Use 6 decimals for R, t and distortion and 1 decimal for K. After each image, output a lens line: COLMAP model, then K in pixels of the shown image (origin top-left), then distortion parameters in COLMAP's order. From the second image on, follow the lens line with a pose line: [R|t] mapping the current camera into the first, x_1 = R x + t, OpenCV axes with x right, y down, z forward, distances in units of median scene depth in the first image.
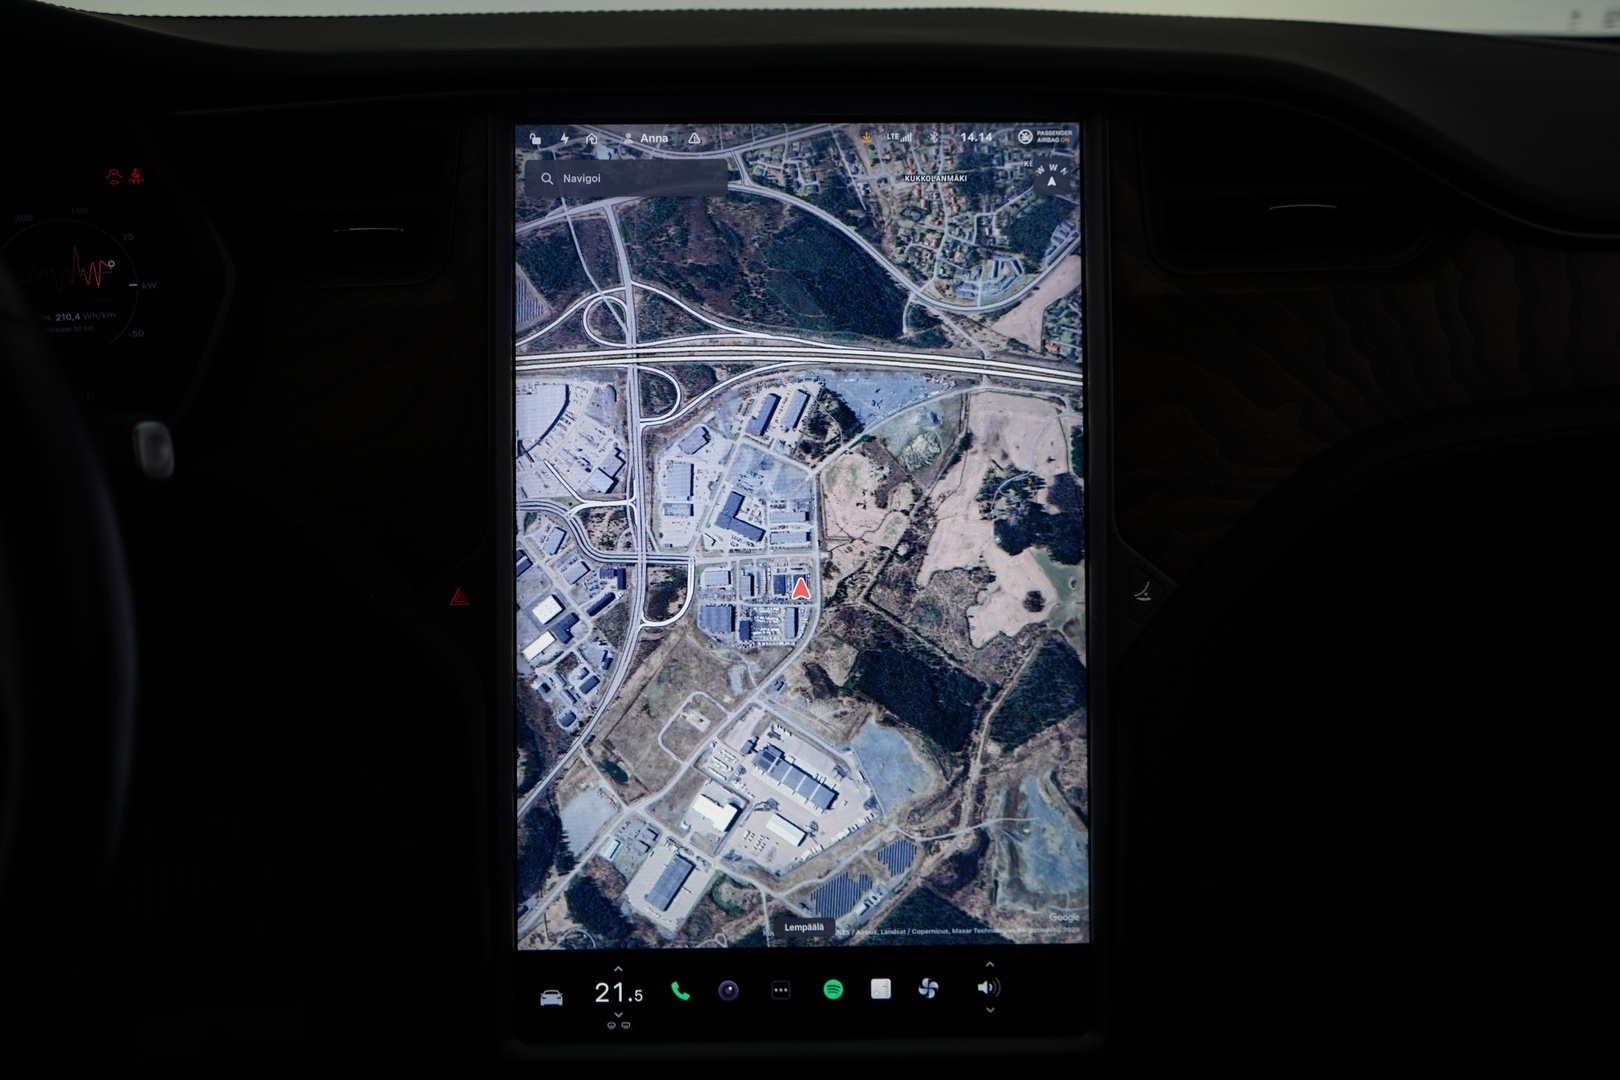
lens RADIAL K [[1288.4, 0, 797.9], [0, 1288.4, 540.4], [0, 0, 1]] dist [-0.003523, 0.006727]
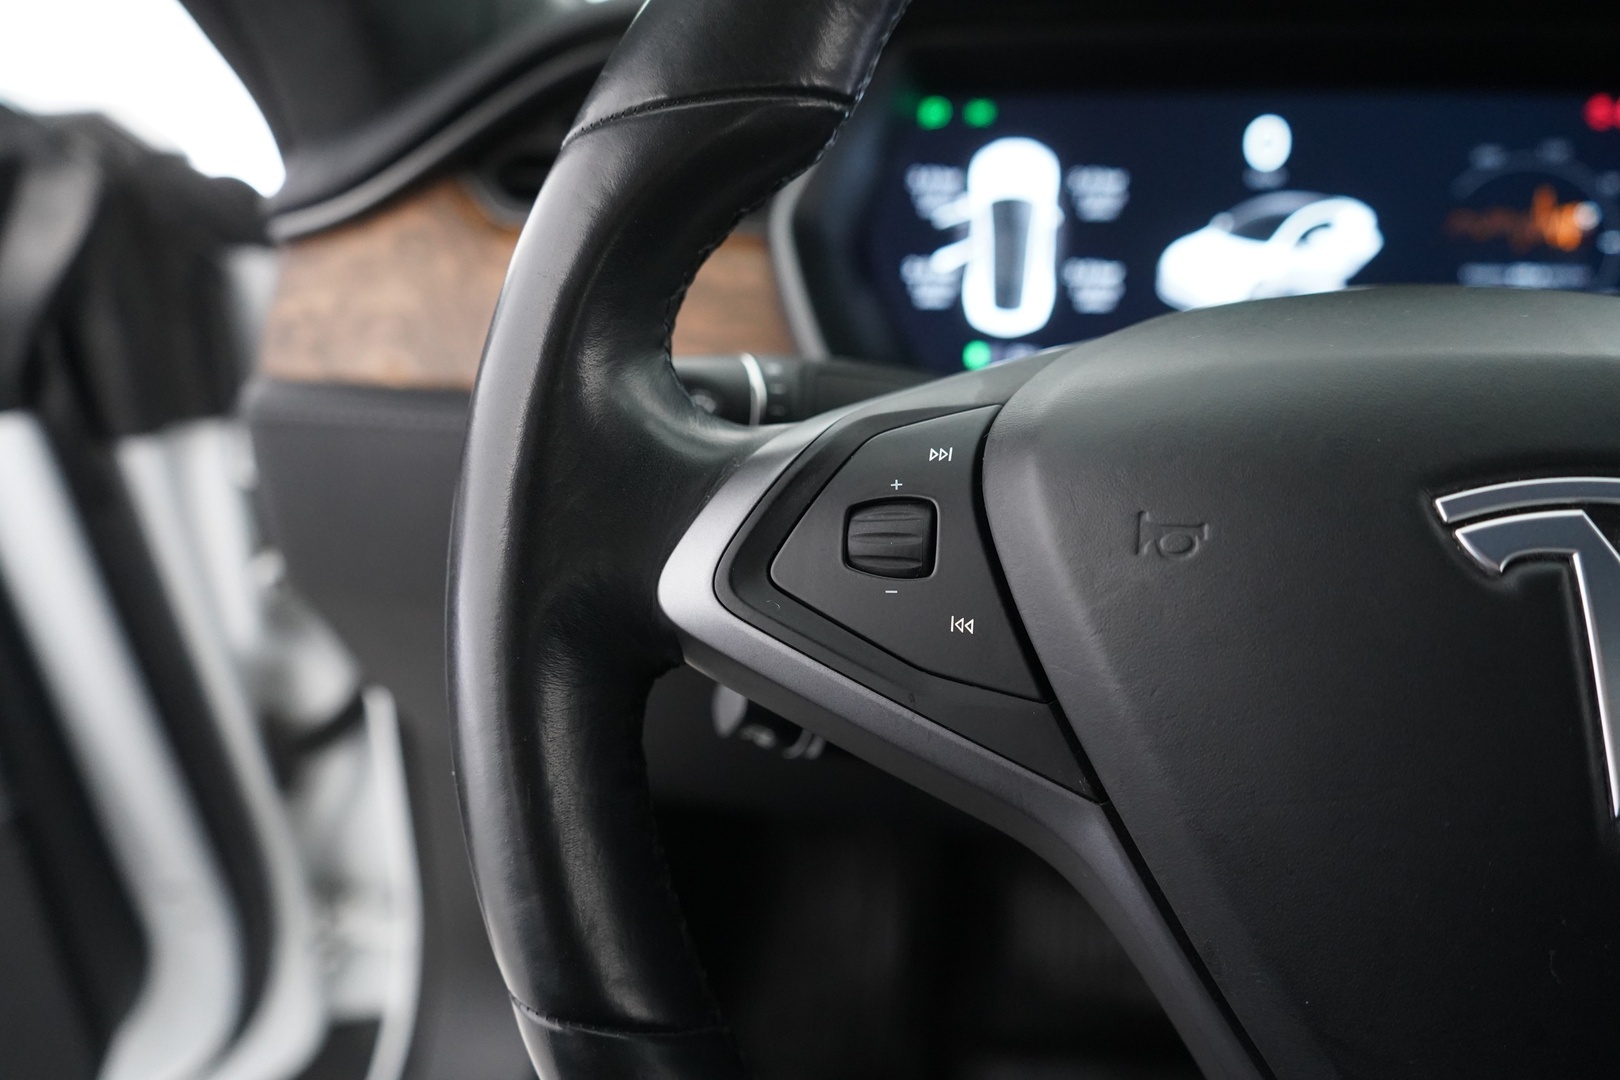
lens RADIAL K [[1288.4, 0, 807.0], [0, 1288.4, 541.5], [0, 0, 1]] dist [-0.003523, 0.006727]
pose [[0.954470, 0.110020, -0.277277, -0.799244], [-0.121921, 0.992199, -0.025999, 0.078207], [0.272253, 0.058621, 0.960438, 0.089178]]
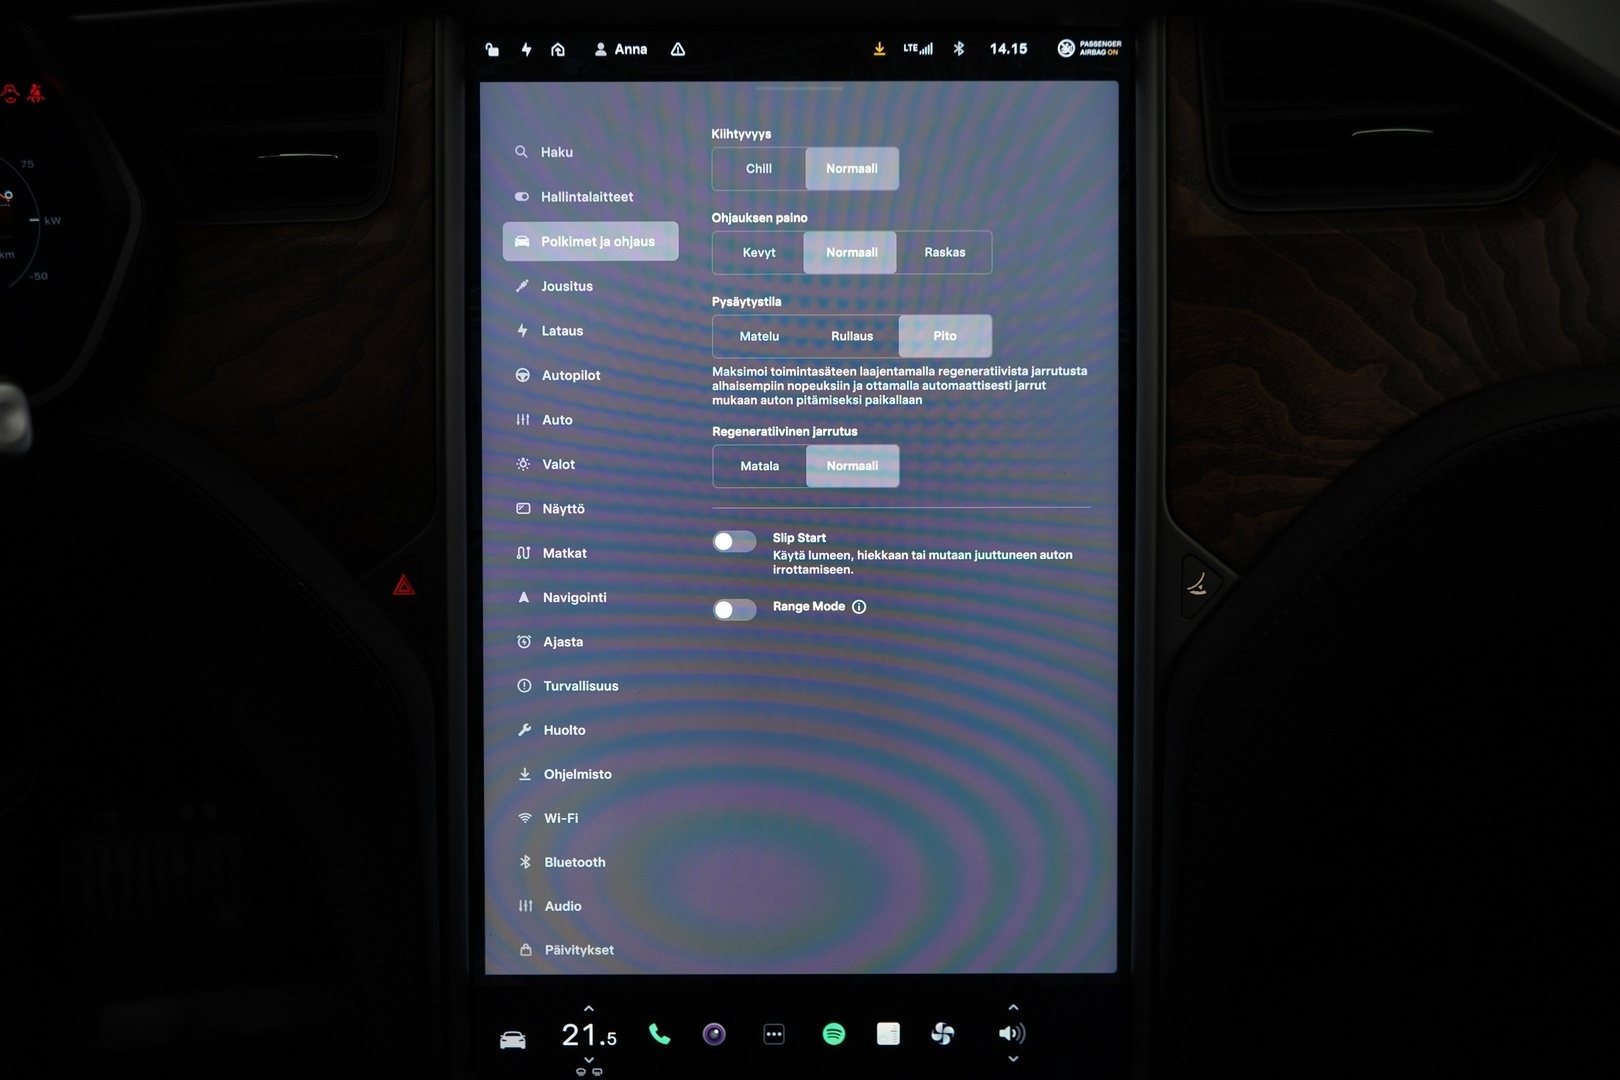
lens RADIAL K [[1288.4, 0, 808.7], [0, 1288.4, 538.8], [0, 0, 1]] dist [-0.003523, 0.006727]
pose [[0.999929, 0.006155, -0.010195, 0.017012], [-0.005748, 0.999204, 0.039480, -0.022014], [0.010430, -0.039418, 0.999168, 0.136517]]
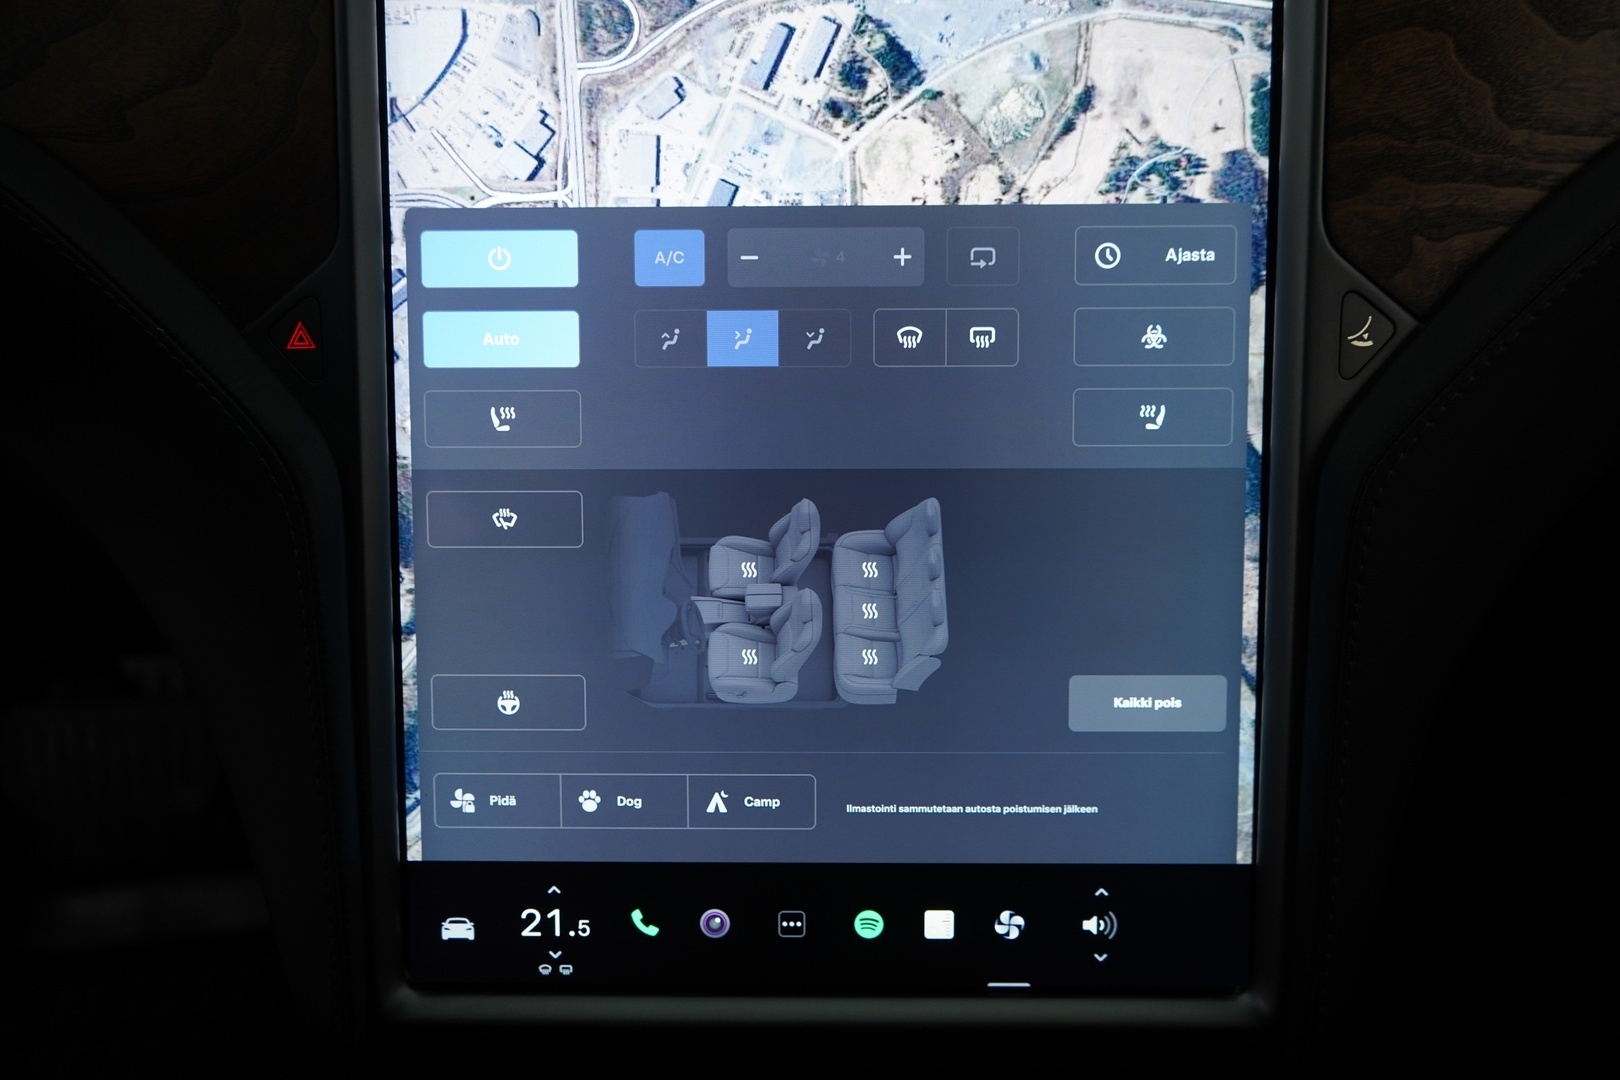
lens RADIAL K [[1288.4, 0, 812.1], [0, 1288.4, 534.3], [0, 0, 1]] dist [-0.003523, 0.006727]
pose [[0.999458, 0.007947, -0.031947, 0.017462], [-0.004733, 0.995031, 0.099451, 0.075514], [0.032579, -0.099246, 0.994529, 0.339489]]
